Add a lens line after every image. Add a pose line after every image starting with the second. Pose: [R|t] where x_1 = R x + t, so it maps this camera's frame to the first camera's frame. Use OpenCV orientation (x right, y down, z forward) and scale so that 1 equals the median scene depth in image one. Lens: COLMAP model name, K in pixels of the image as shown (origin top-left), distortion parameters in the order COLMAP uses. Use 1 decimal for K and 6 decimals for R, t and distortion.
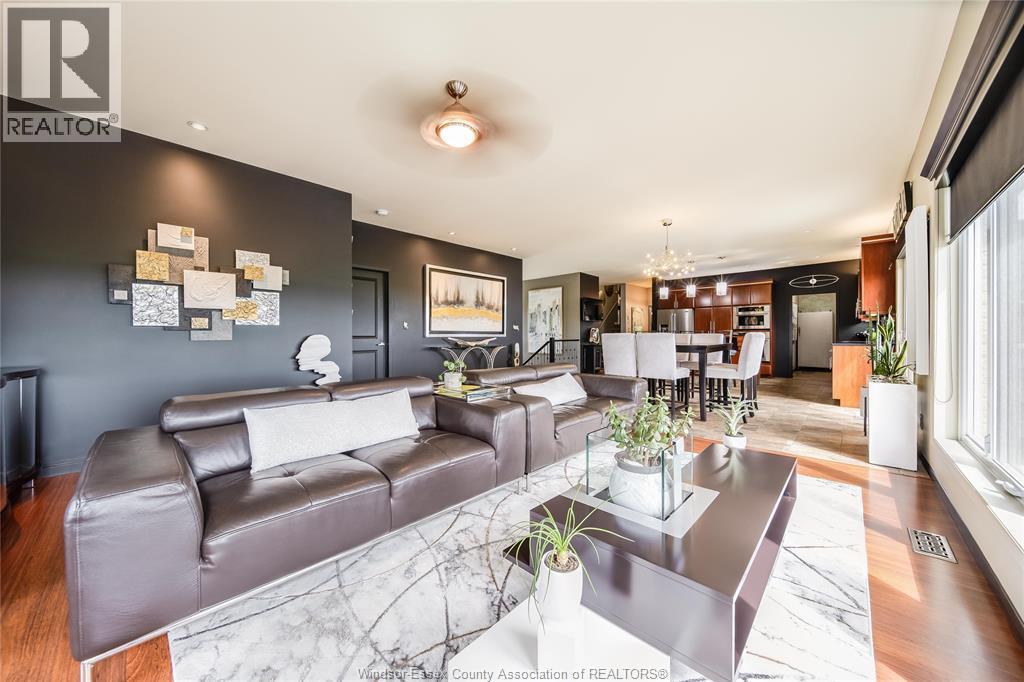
lens RADIAL K [[378.0, 0, 512.0], [0, 378.0, 341.0], [0, 0, 1]] dist [-0.000355, -0.000037]
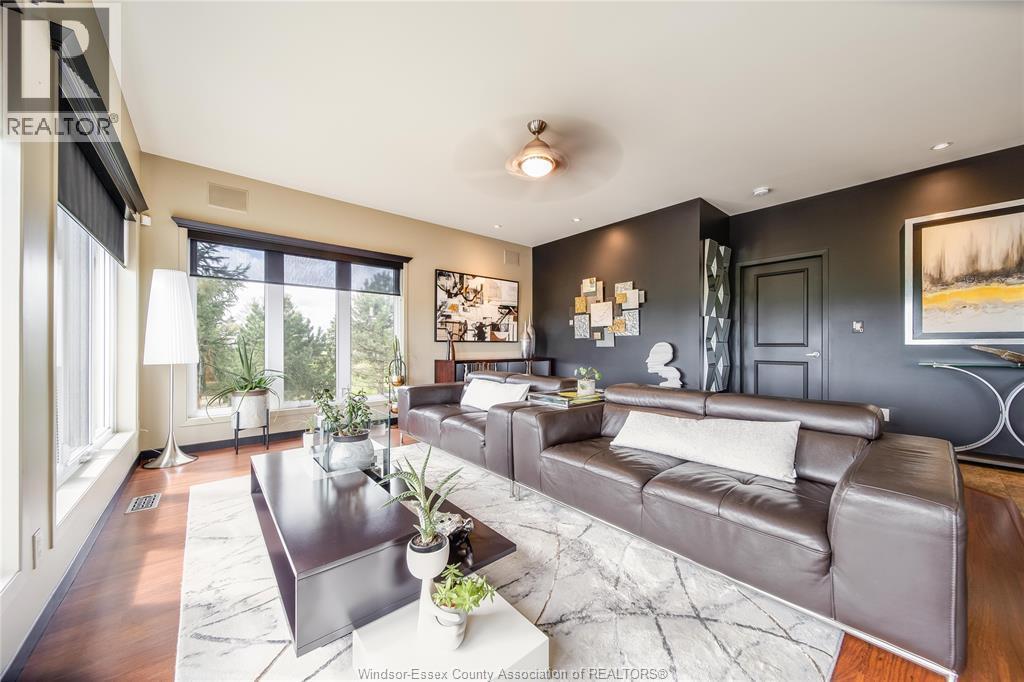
lens RADIAL K [[364.9, 0, 508.3], [0, 364.9, 345.0], [0, 0, 1]] dist [0.000072, -0.000022]
pose [[-0.141051, 0.001576, -0.990001, 0.707655], [-0.009689, 0.999949, 0.002973, -0.008964], [0.989955, 0.010011, -0.141028, 0.790387]]
